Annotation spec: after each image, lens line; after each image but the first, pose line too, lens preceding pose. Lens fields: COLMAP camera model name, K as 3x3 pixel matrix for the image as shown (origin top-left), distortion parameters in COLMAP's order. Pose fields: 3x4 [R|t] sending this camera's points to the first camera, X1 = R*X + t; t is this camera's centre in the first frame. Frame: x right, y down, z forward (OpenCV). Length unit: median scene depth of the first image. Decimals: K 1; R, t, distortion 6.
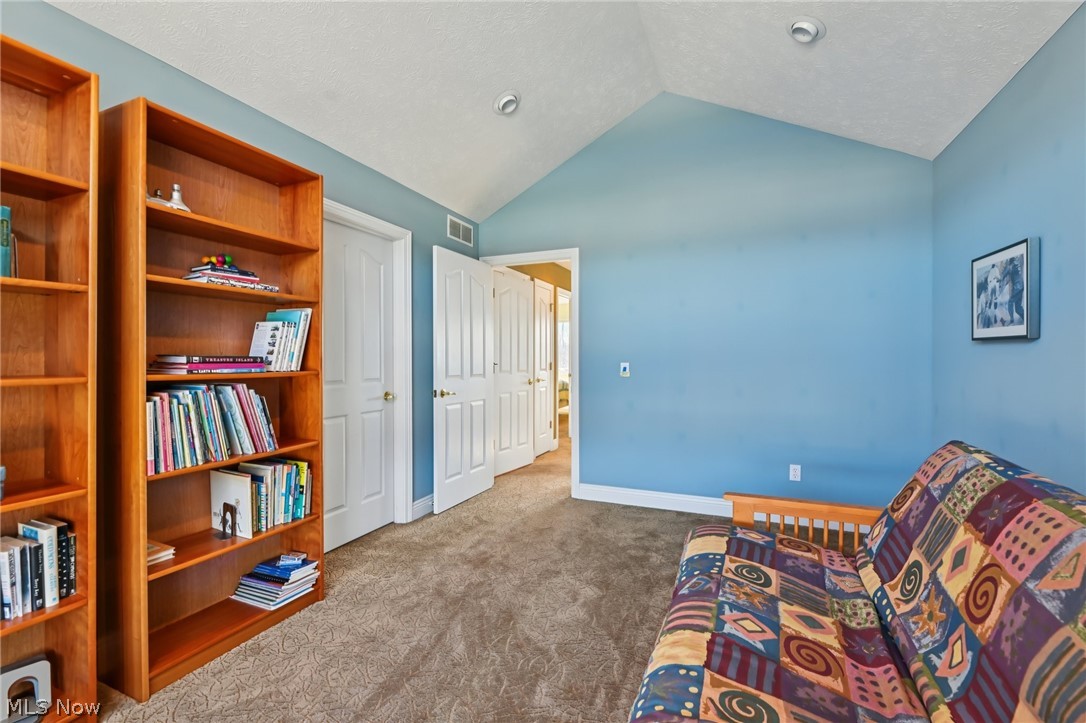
lens RADIAL K [[463.1, 0, 544.1], [0, 463.1, 361.3], [0, 0, 1]] dist [-0.003583, -0.002262]
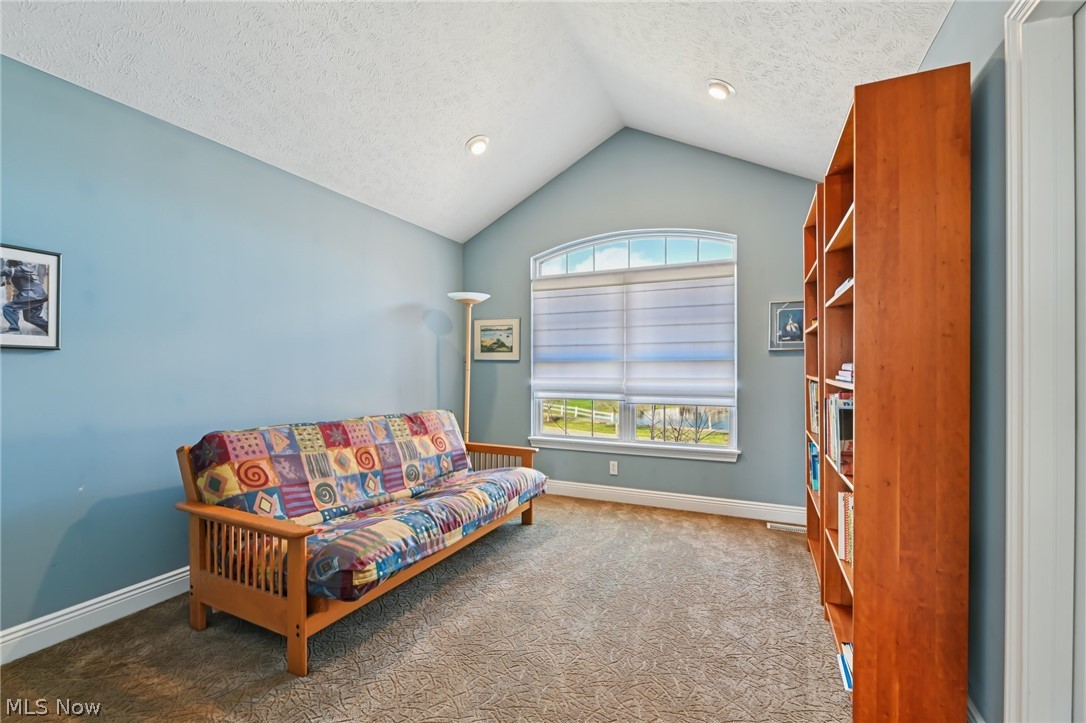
lens RADIAL K [[463.1, 0, 542.8], [0, 463.1, 363.0], [0, 0, 1]] dist [-0.003583, -0.002262]
pose [[-0.999440, -0.000408, 0.033458, -0.109645], [-0.000371, 0.999999, 0.001092, -0.033296], [-0.033458, 0.001079, -0.999440, 3.048319]]
